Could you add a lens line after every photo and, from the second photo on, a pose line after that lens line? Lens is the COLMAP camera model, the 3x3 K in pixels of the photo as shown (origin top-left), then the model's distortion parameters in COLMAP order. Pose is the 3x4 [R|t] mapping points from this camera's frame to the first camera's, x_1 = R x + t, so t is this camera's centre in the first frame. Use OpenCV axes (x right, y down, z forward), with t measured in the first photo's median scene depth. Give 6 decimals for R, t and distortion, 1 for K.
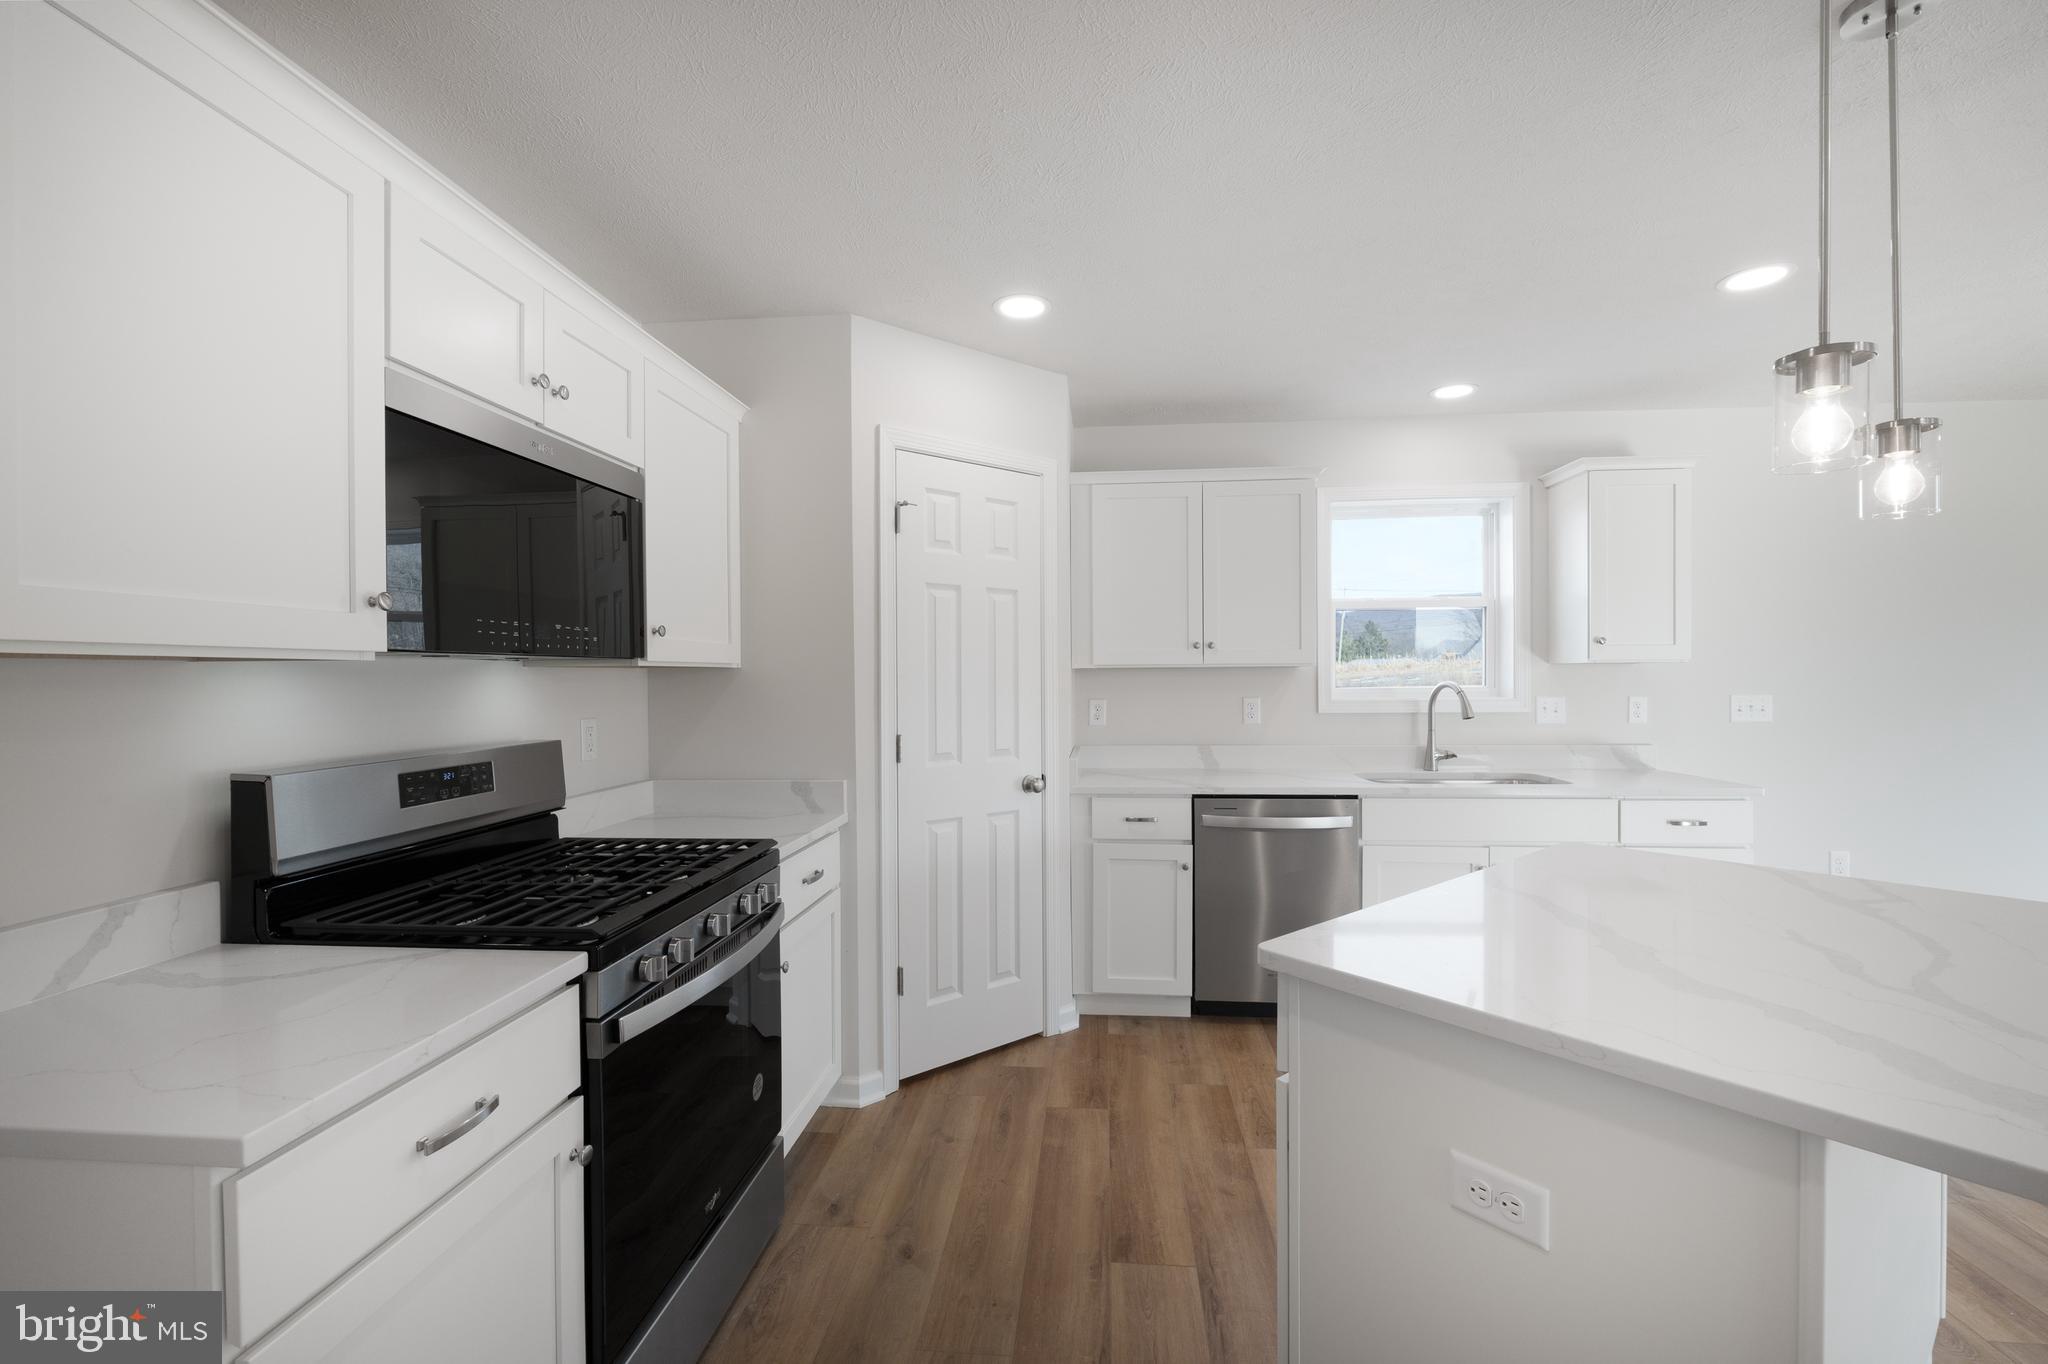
lens RADIAL K [[857.0, 0, 1032.4], [0, 857.0, 683.0], [0, 0, 1]] dist [-0.008341, -0.000687]
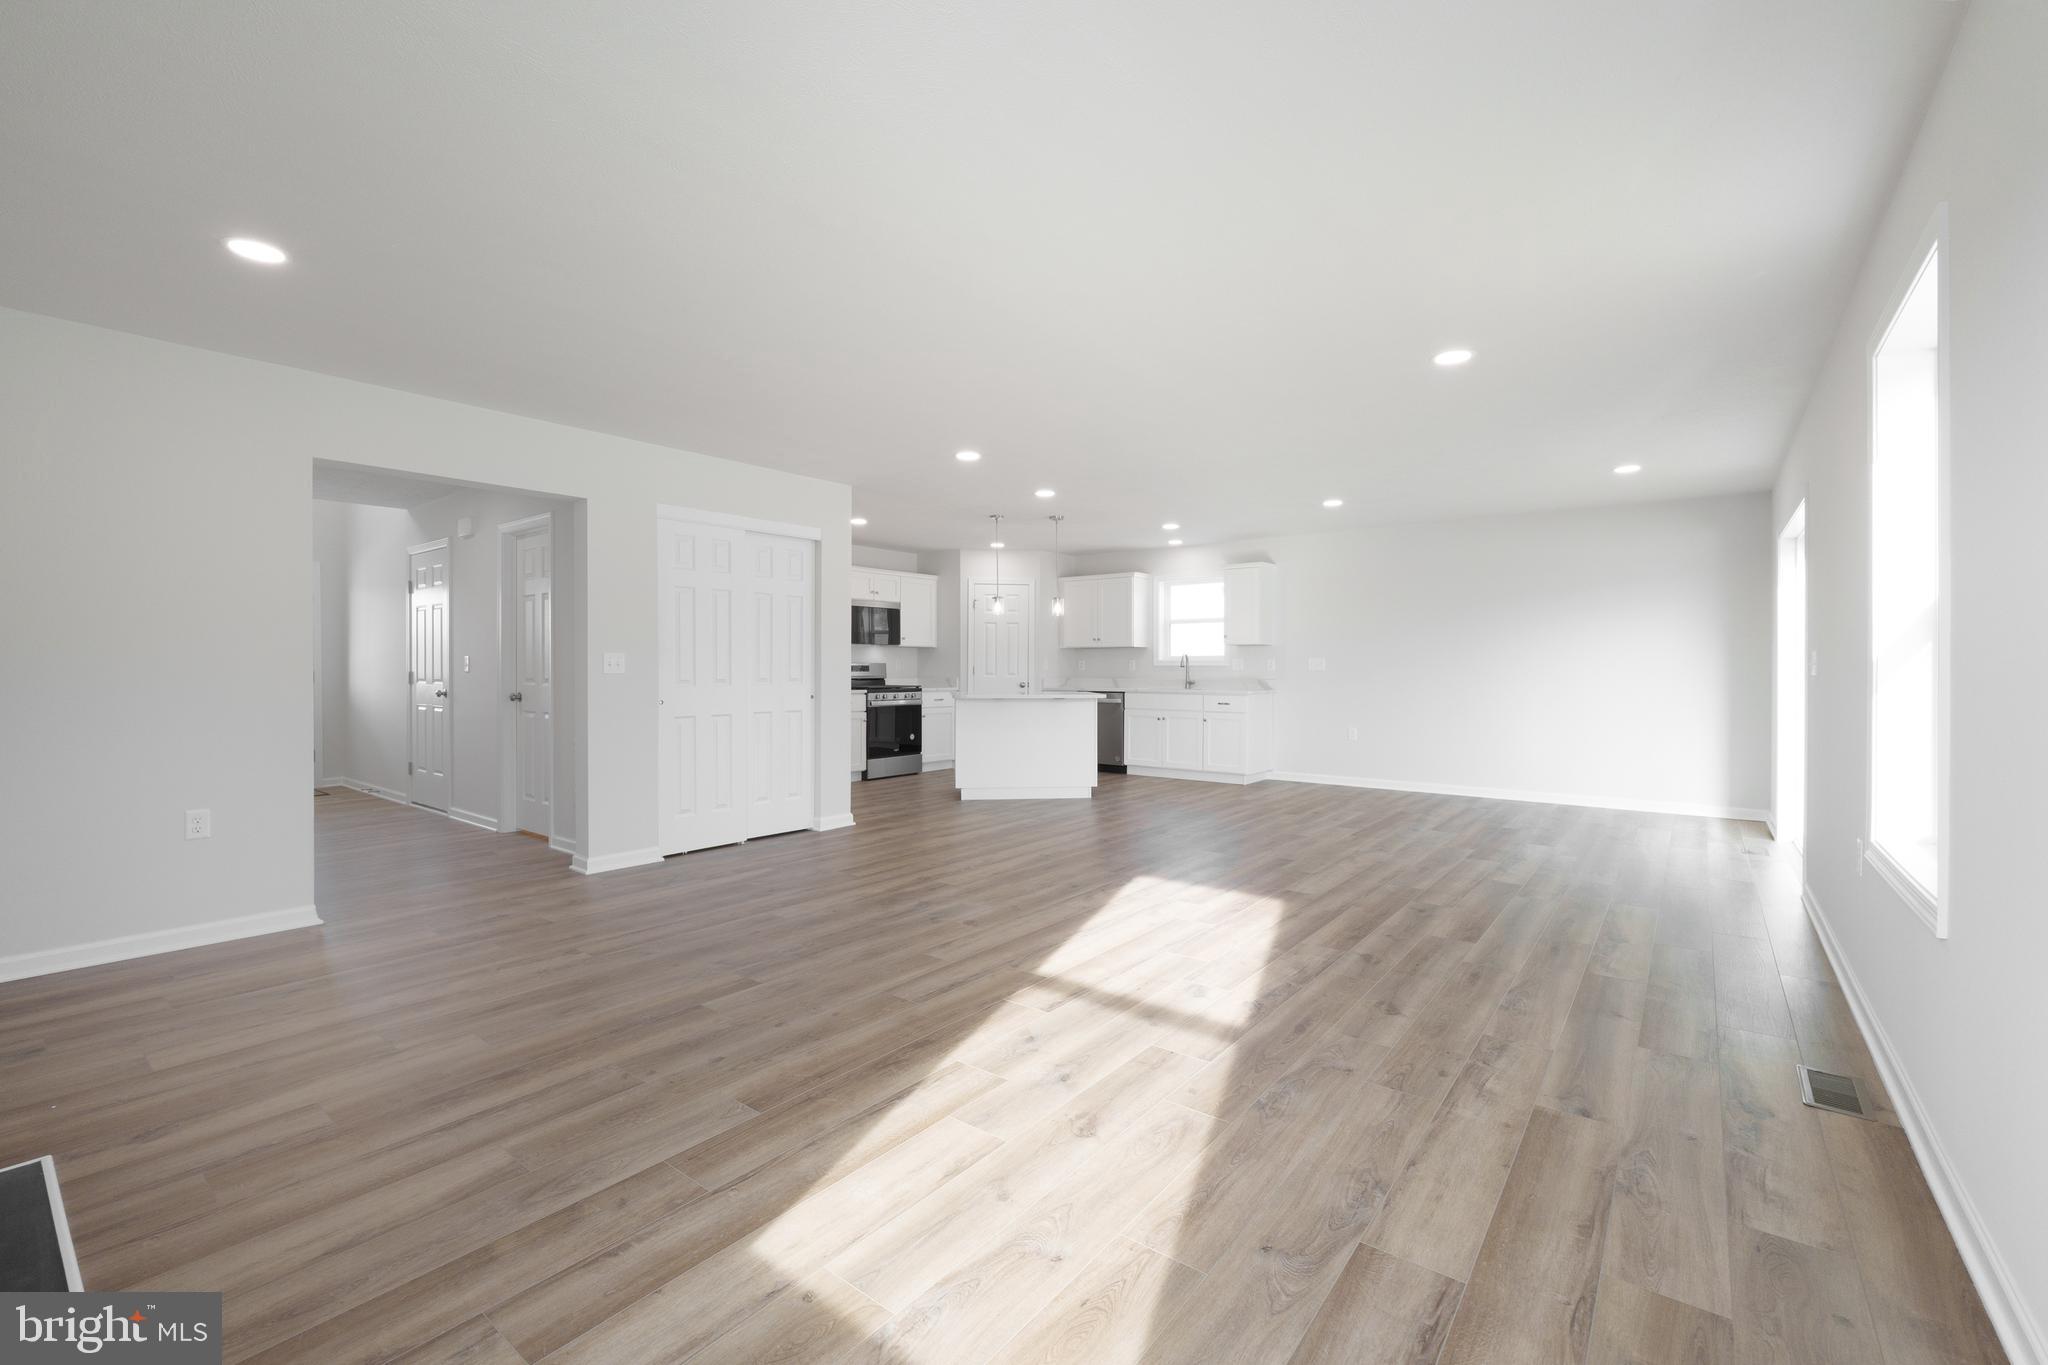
lens RADIAL K [[857.0, 0, 1031.9], [0, 857.0, 670.2], [0, 0, 1]] dist [-0.008341, -0.000687]
pose [[0.834332, 0.008579, -0.551195, 2.176159], [-0.011053, 0.999938, -0.001166, 0.084654], [0.551151, 0.007065, 0.834376, -1.980683]]
